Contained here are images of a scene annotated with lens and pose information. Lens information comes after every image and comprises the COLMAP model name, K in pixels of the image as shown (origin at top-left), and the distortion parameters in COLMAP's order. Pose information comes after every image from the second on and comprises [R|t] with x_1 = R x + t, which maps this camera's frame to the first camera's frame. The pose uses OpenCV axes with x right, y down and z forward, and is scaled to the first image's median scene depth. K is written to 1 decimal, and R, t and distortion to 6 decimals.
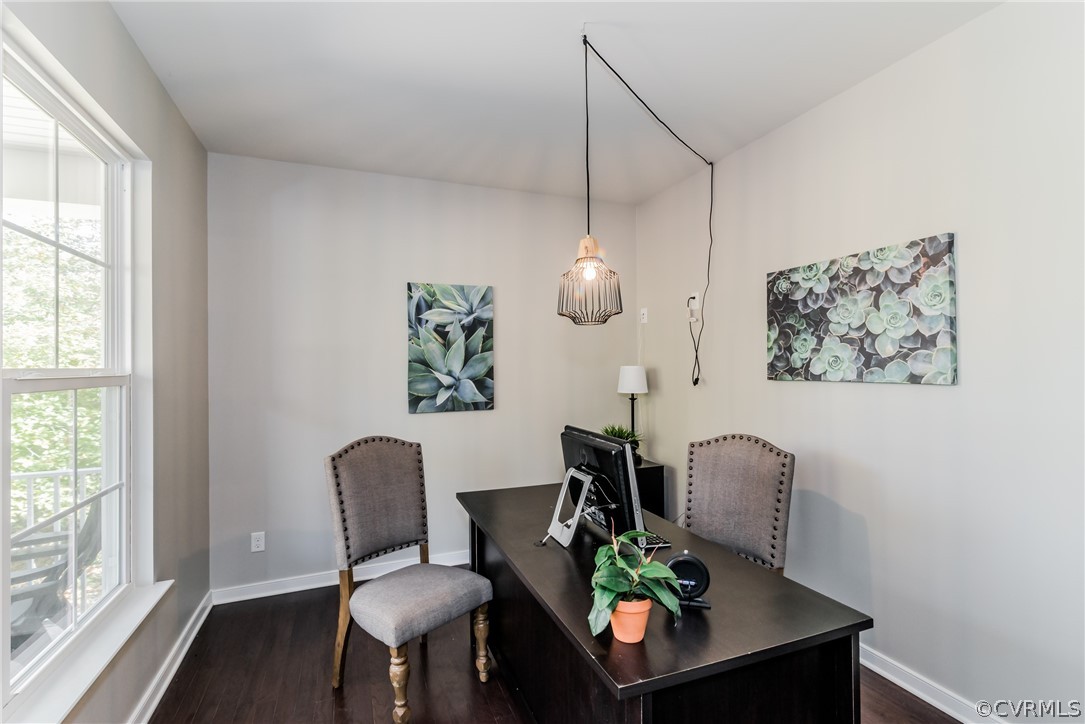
lens RADIAL K [[497.5, 0, 541.8], [0, 497.5, 360.3], [0, 0, 1]] dist [0.001322, -0.000241]
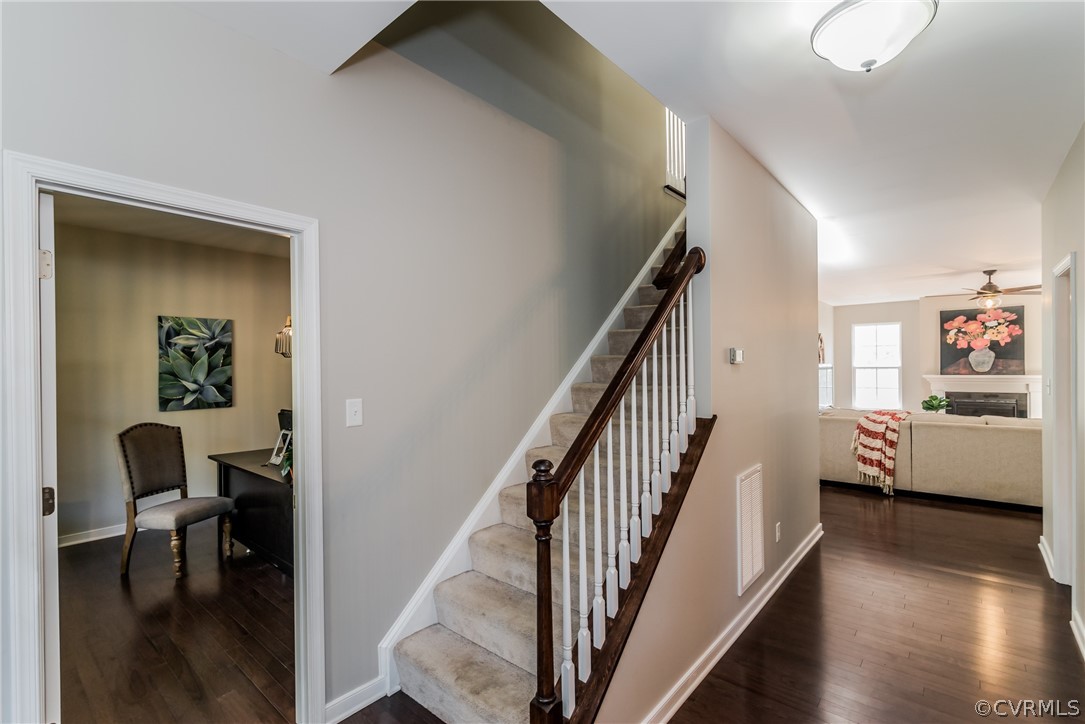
lens RADIAL K [[497.5, 0, 545.2], [0, 497.5, 364.6], [0, 0, 1]] dist [0.001322, -0.000241]
pose [[0.886283, 0.000757, 0.463144, 0.038214], [-0.001576, 0.999998, 0.001380, -0.025597], [-0.463142, -0.001953, 0.886282, -0.697409]]
